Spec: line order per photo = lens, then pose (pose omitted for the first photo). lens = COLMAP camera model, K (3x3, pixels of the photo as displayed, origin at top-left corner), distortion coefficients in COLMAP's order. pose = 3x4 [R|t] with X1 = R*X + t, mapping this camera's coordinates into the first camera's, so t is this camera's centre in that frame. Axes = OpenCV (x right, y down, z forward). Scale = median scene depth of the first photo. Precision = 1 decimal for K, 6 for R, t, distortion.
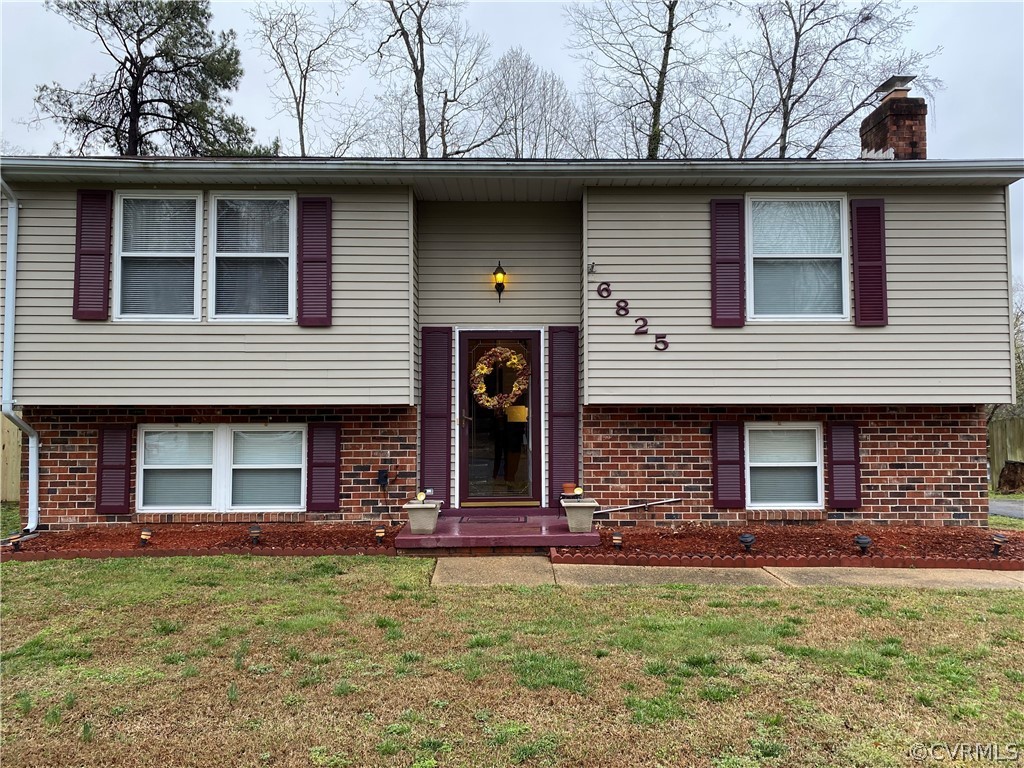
lens RADIAL K [[775.6, 0, 524.1], [0, 775.6, 360.1], [0, 0, 1]] dist [0.032062, -0.037022]
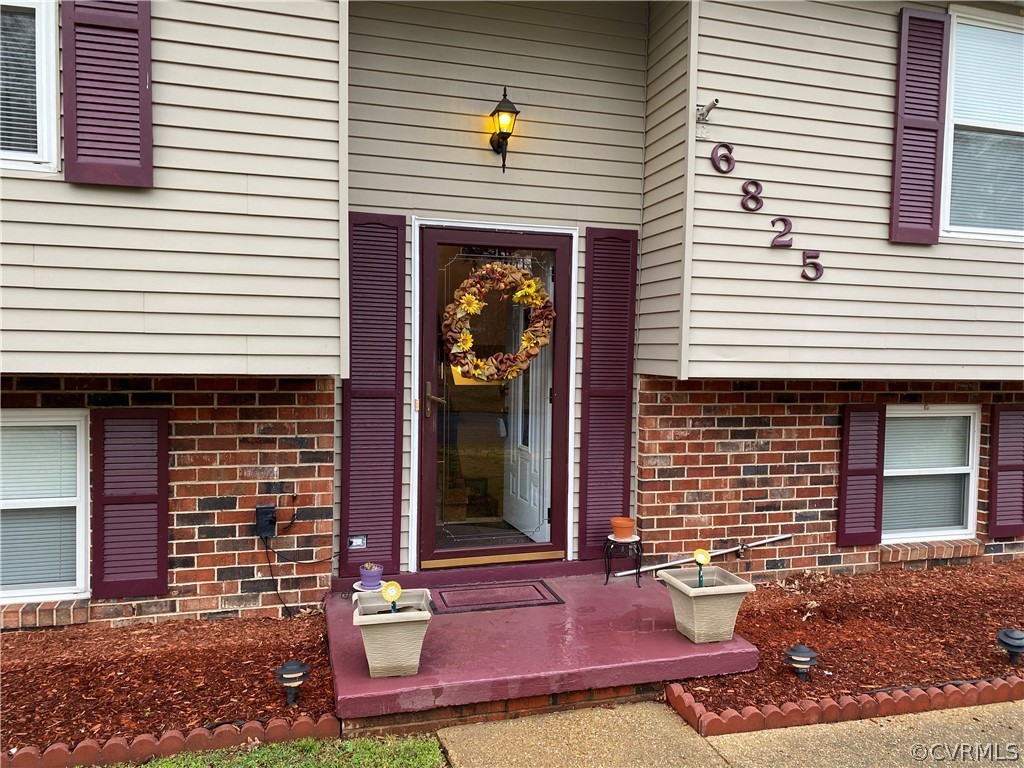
lens RADIAL K [[775.6, 0, 514.1], [0, 775.6, 377.9], [0, 0, 1]] dist [0.032062, -0.037022]
pose [[0.964050, 0.009214, 0.265560, -0.159747], [-0.037673, 0.994043, 0.102274, 0.006835], [-0.263036, -0.108601, 0.958654, 0.497885]]
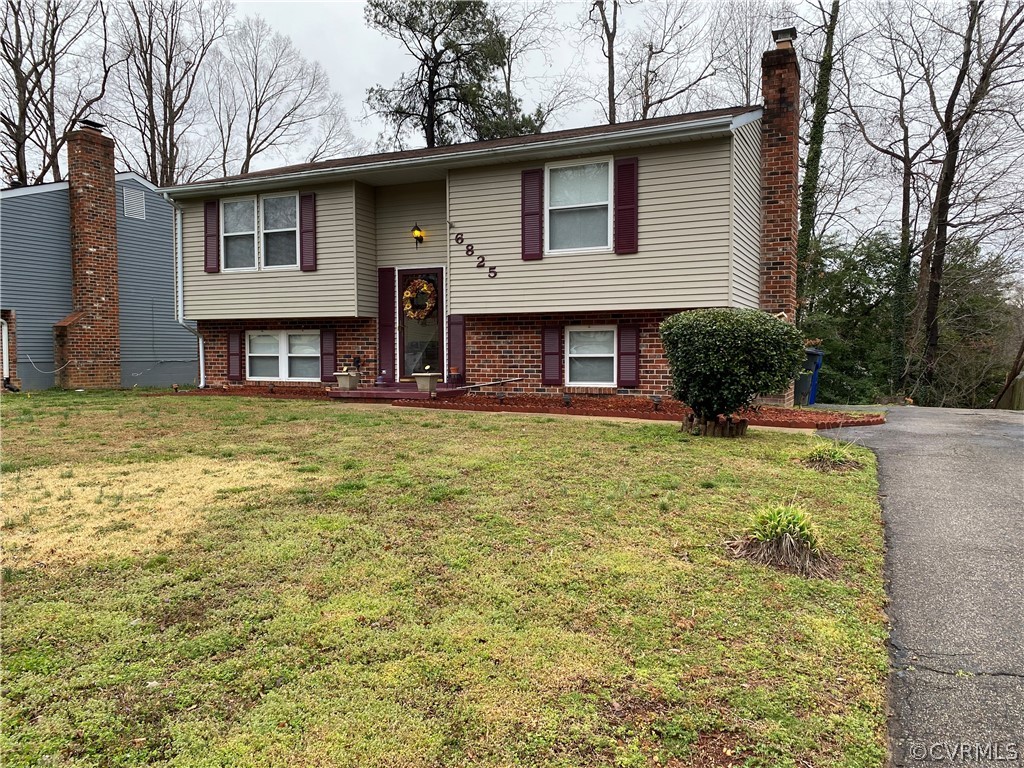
lens RADIAL K [[775.6, 0, 531.8], [0, 775.6, 377.0], [0, 0, 1]] dist [0.032062, -0.037022]
pose [[0.900103, 0.015603, -0.435399, 0.853891], [0.026271, 0.995596, 0.089989, 0.043985], [0.434885, -0.092437, 0.895729, -0.308161]]
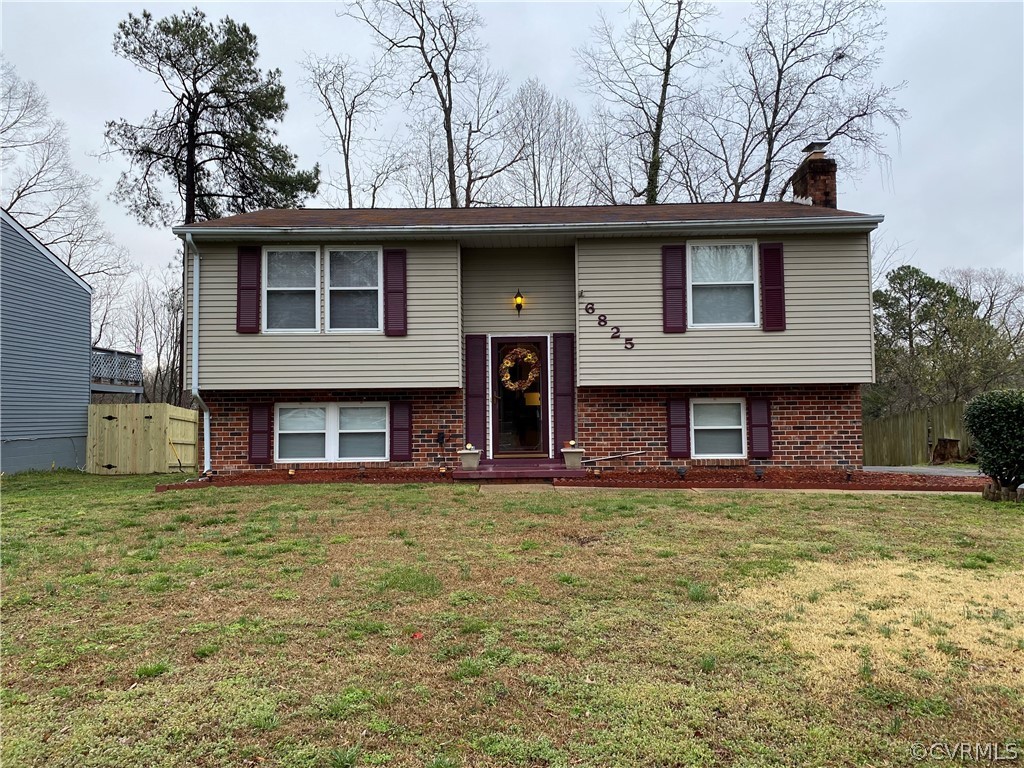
lens RADIAL K [[775.6, 0, 512.0], [0, 775.6, 364.3], [0, 0, 1]] dist [0.032062, -0.037022]
pose [[0.999016, -0.010406, -0.043102, 0.017111], [0.010429, 0.999946, 0.000288, 0.013096], [0.043097, -0.000737, 0.999071, -0.452836]]
